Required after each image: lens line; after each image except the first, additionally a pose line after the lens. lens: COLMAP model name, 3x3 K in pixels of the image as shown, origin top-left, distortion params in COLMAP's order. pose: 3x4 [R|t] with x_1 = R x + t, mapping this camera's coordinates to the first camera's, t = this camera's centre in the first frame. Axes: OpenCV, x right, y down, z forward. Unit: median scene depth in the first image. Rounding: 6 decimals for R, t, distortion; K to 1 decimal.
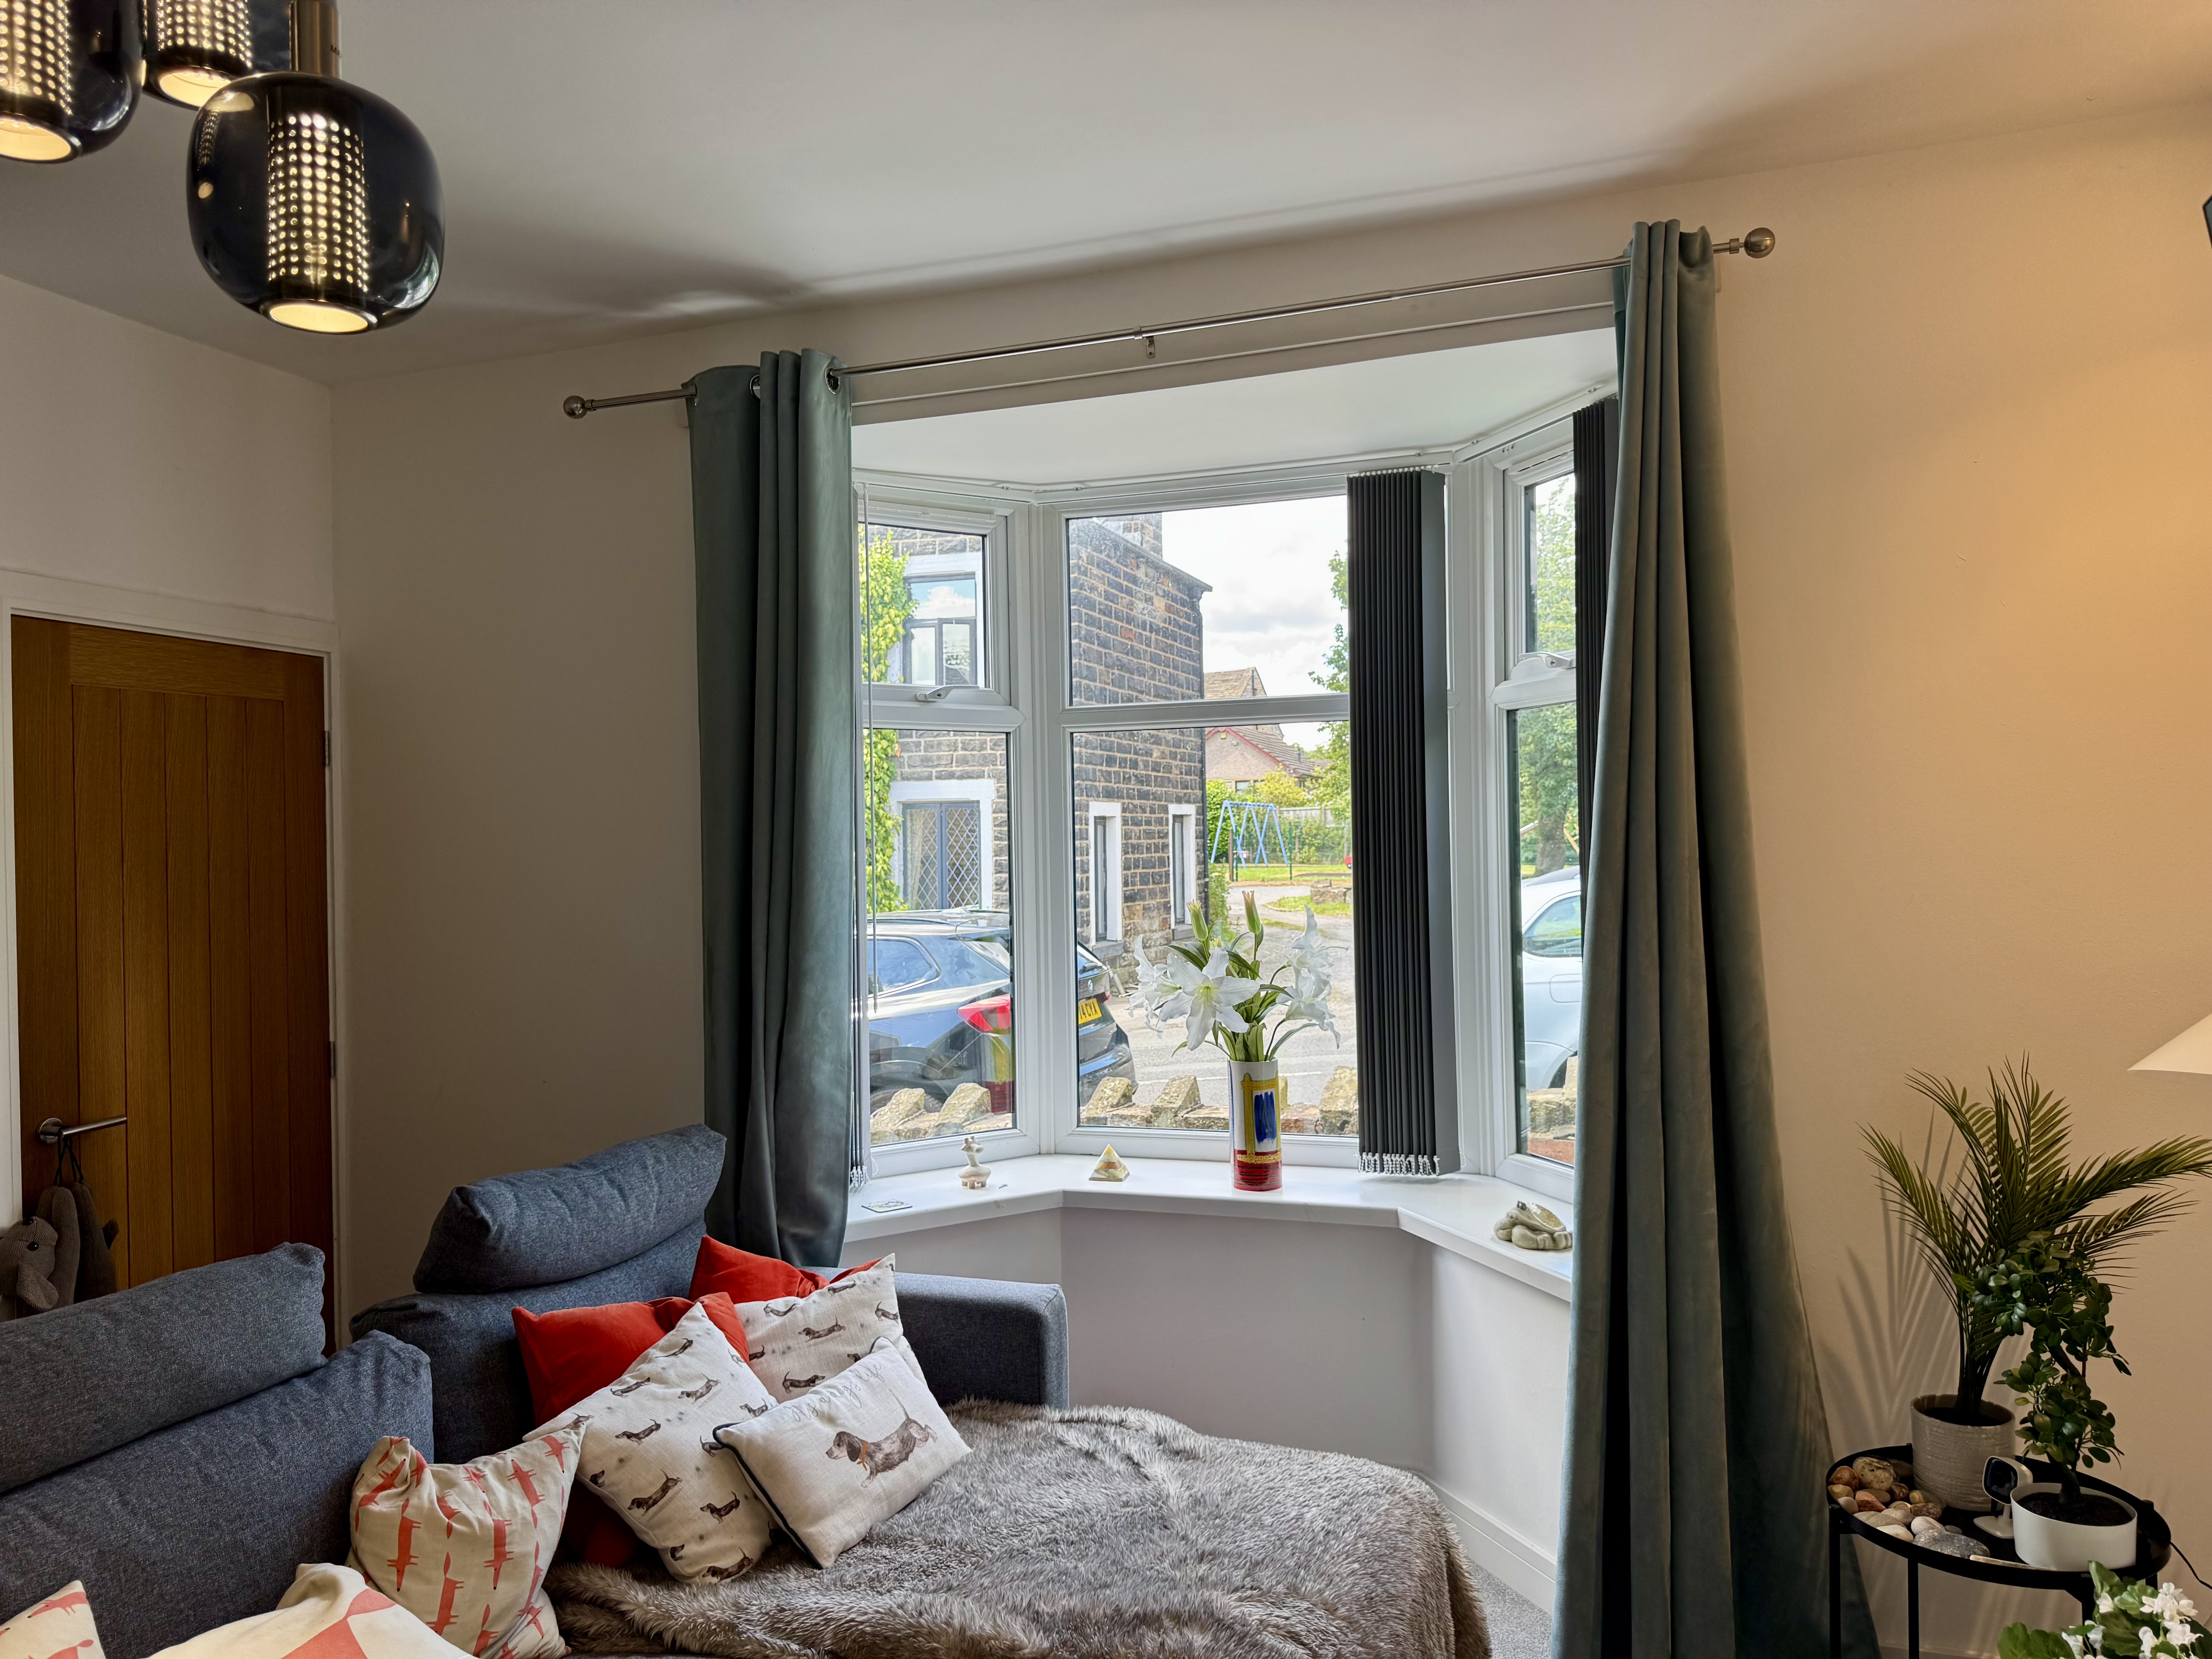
lens RADIAL K [[1558.4, 0, 1106.0], [0, 1558.4, 829.5], [0, 0, 1]] dist [0.109548, -0.194717]
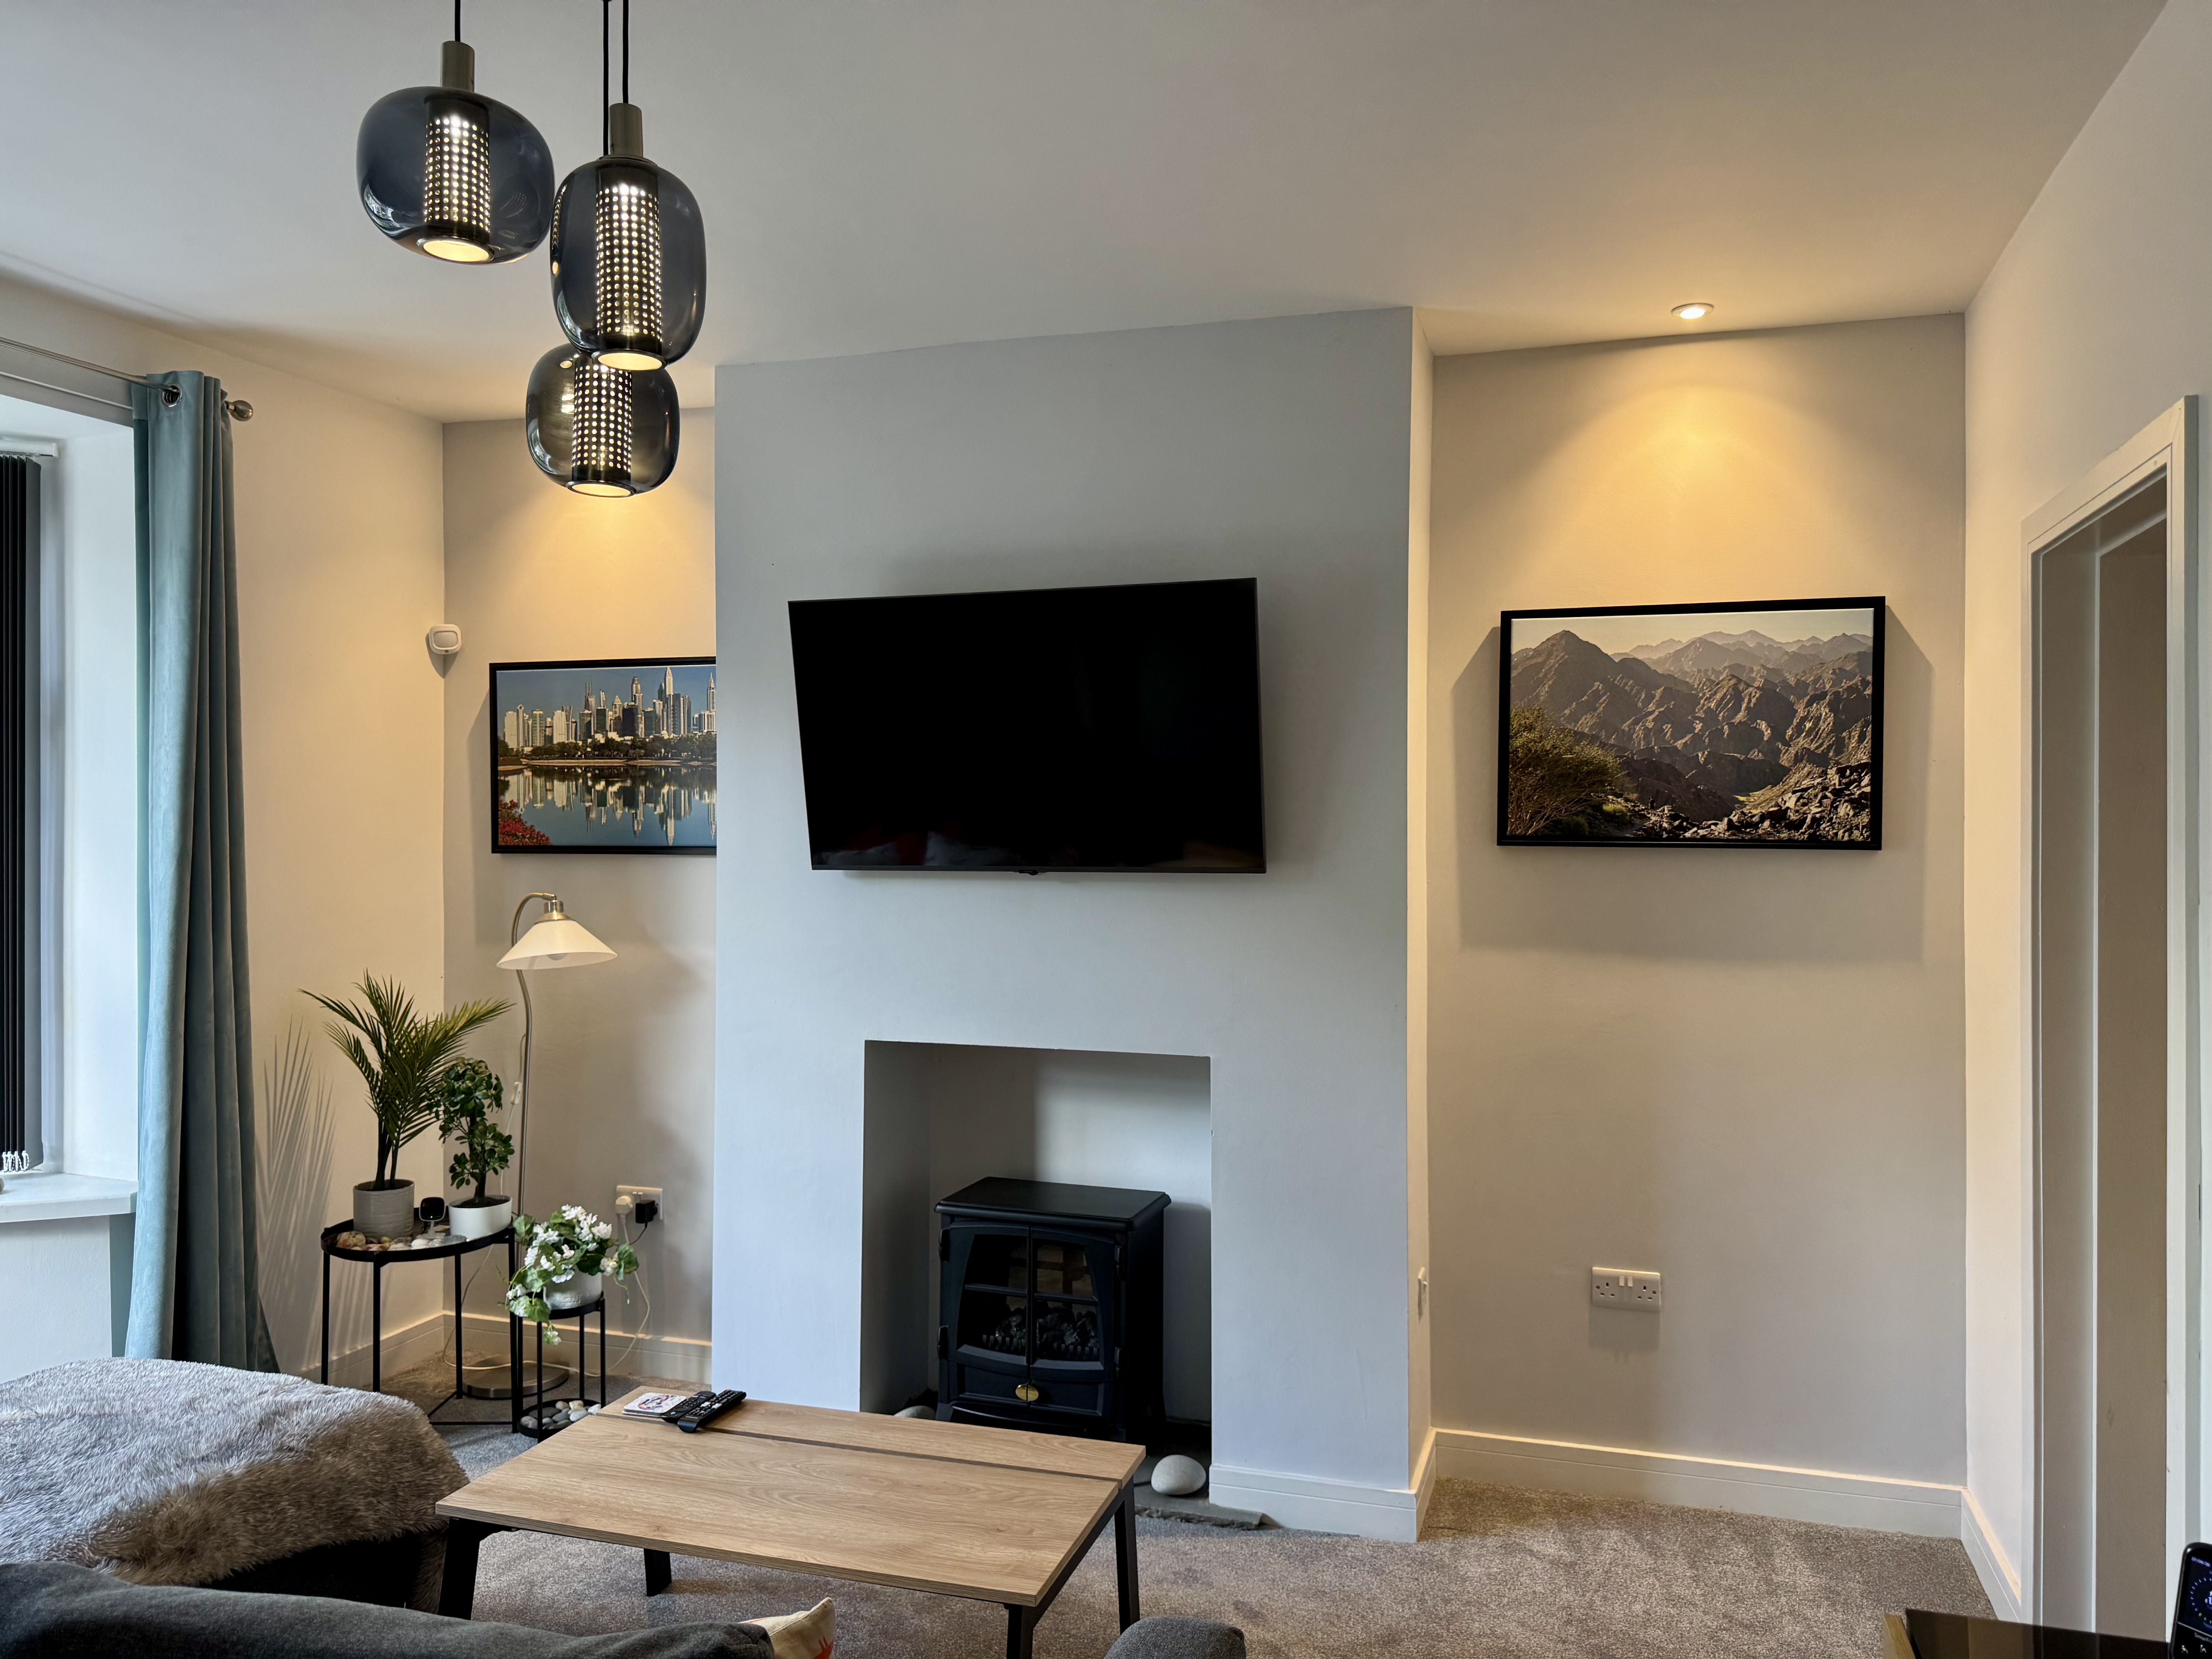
lens RADIAL K [[1558.4, 0, 1106.0], [0, 1558.4, 829.5], [0, 0, 1]] dist [0.109548, -0.194717]
pose [[-0.022032, 0.016639, 0.999619, -1.007337], [-0.003315, 0.999855, -0.016716, 0.023246], [-0.999752, -0.003682, -0.021973, 0.261880]]
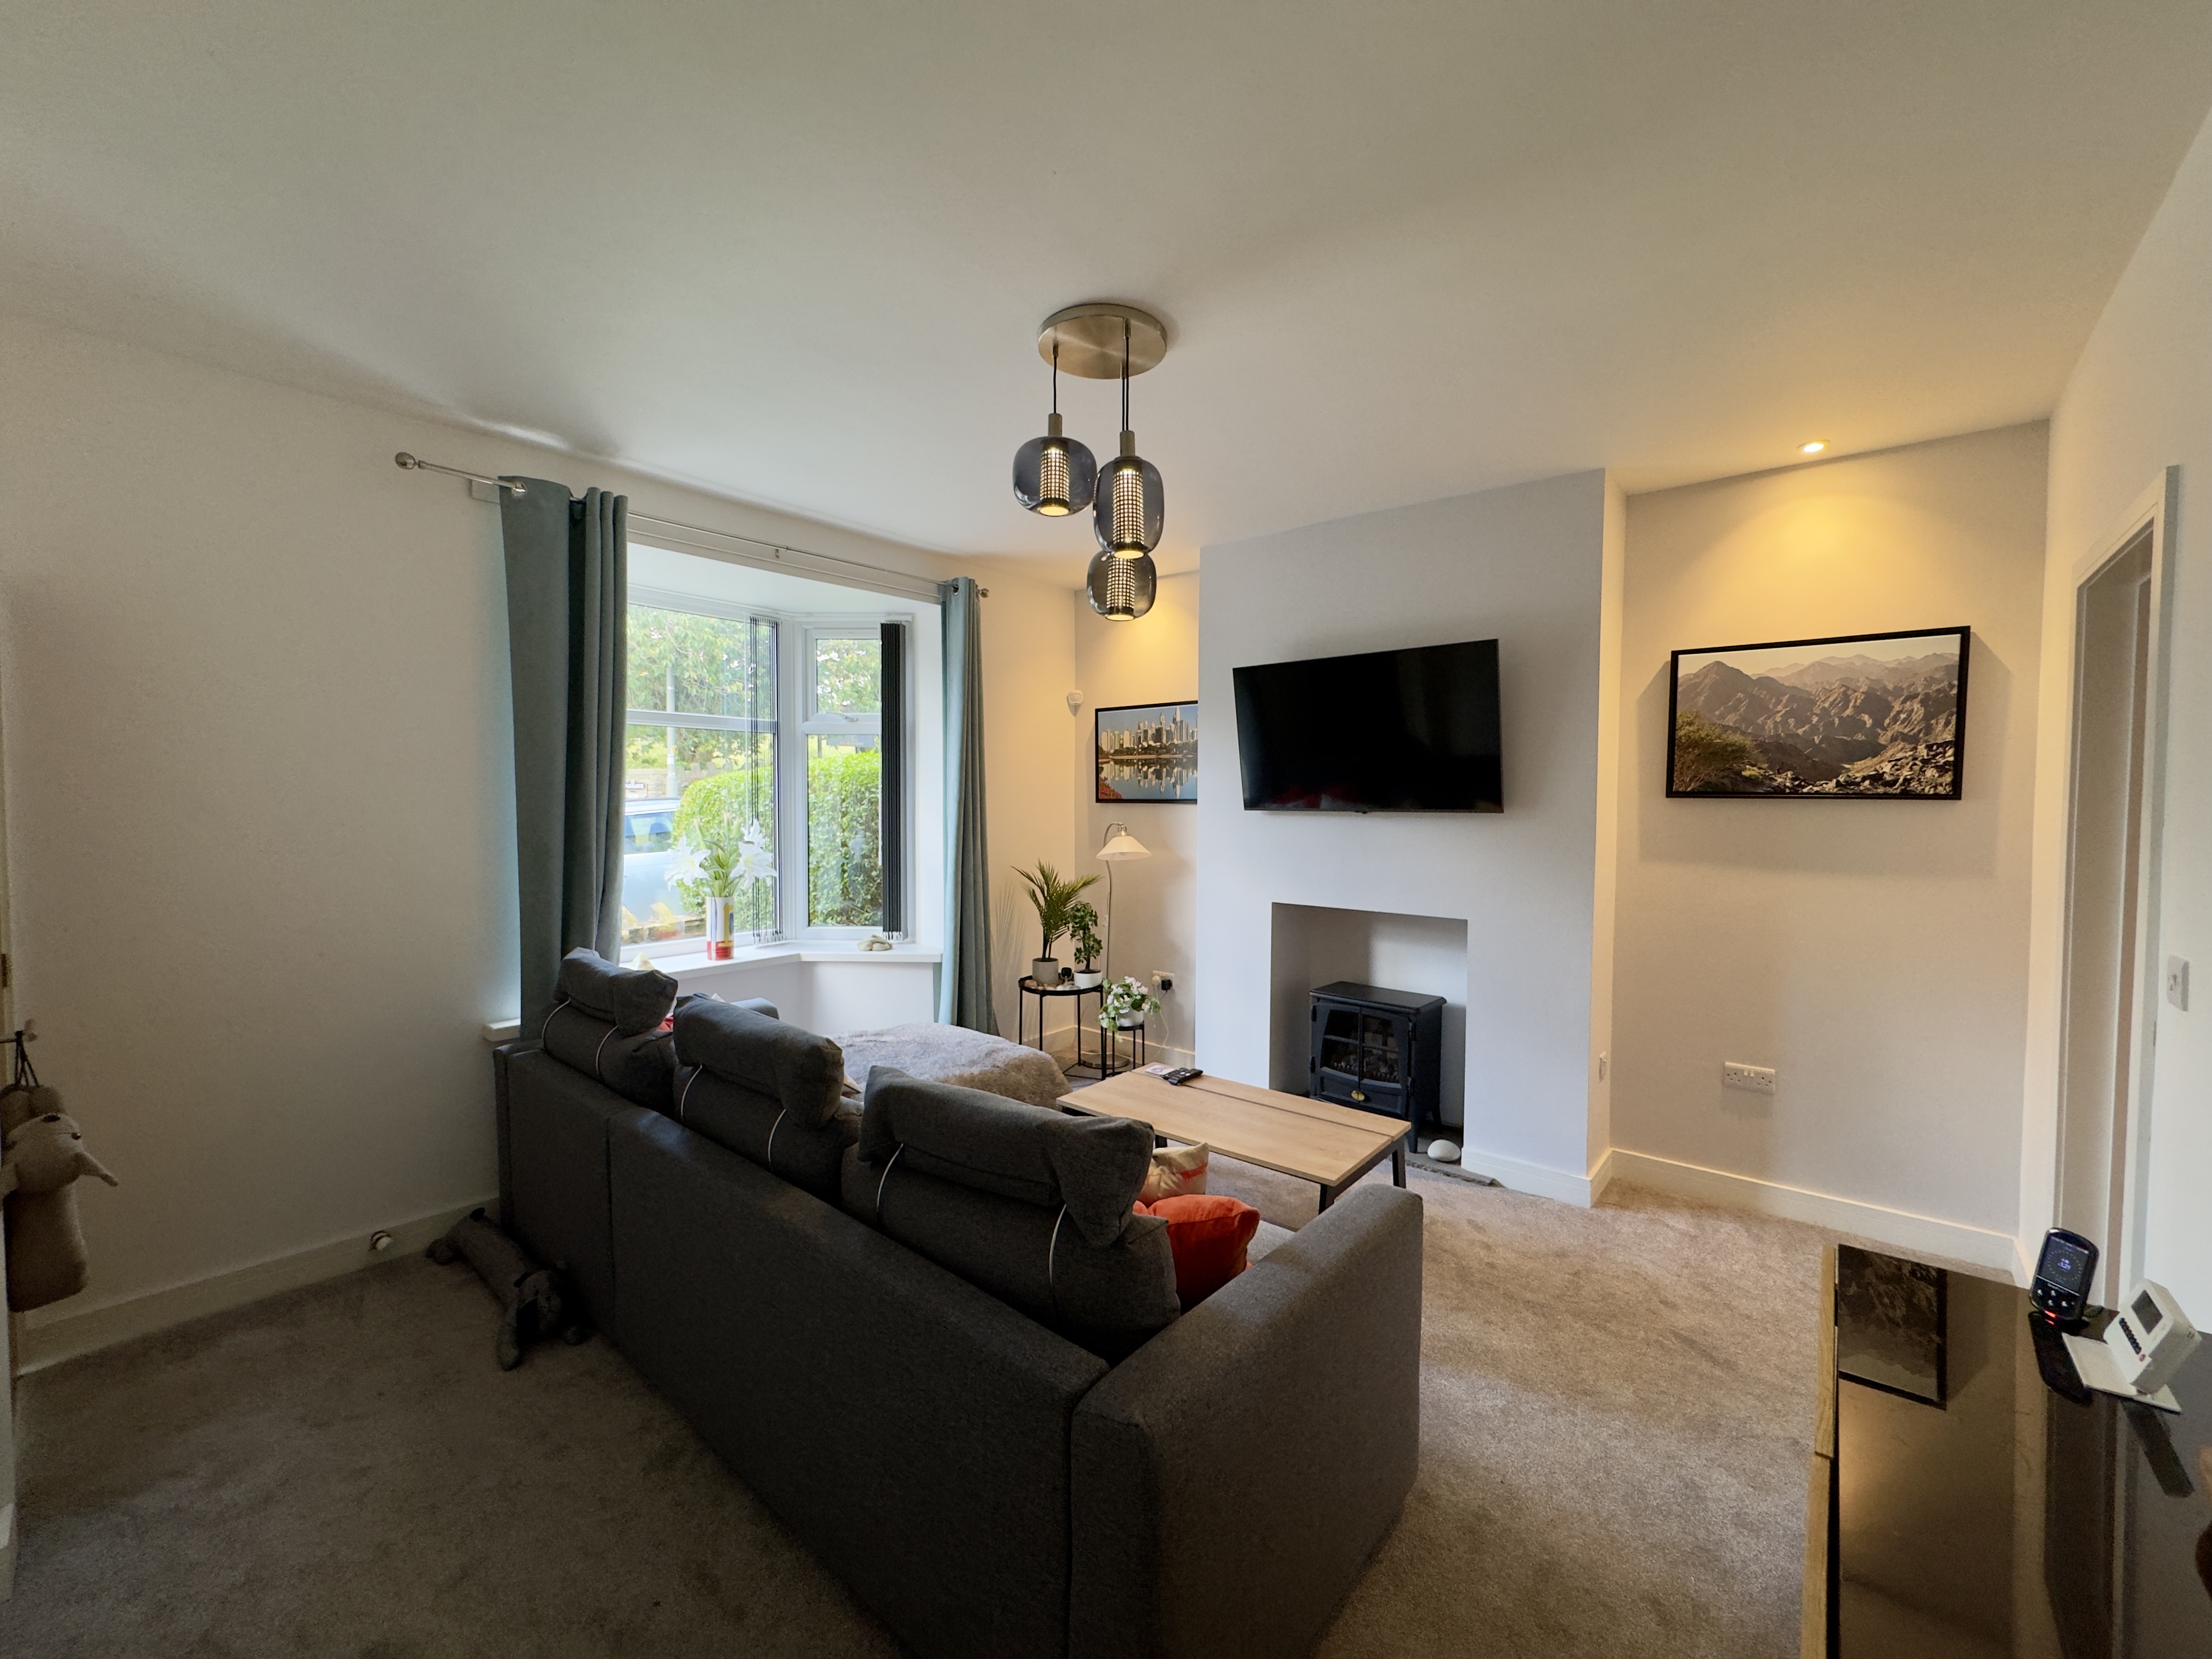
lens RADIAL K [[881.4, 0, 1104.6], [0, 881.4, 830.5], [0, 0, 1]] dist [-0.000379, 0.000115]
pose [[0.356269, -0.014388, 0.934273, -1.079064], [-0.012315, 0.999722, 0.020092, 0.043638], [-0.934302, -0.018663, 0.355993, 0.184555]]
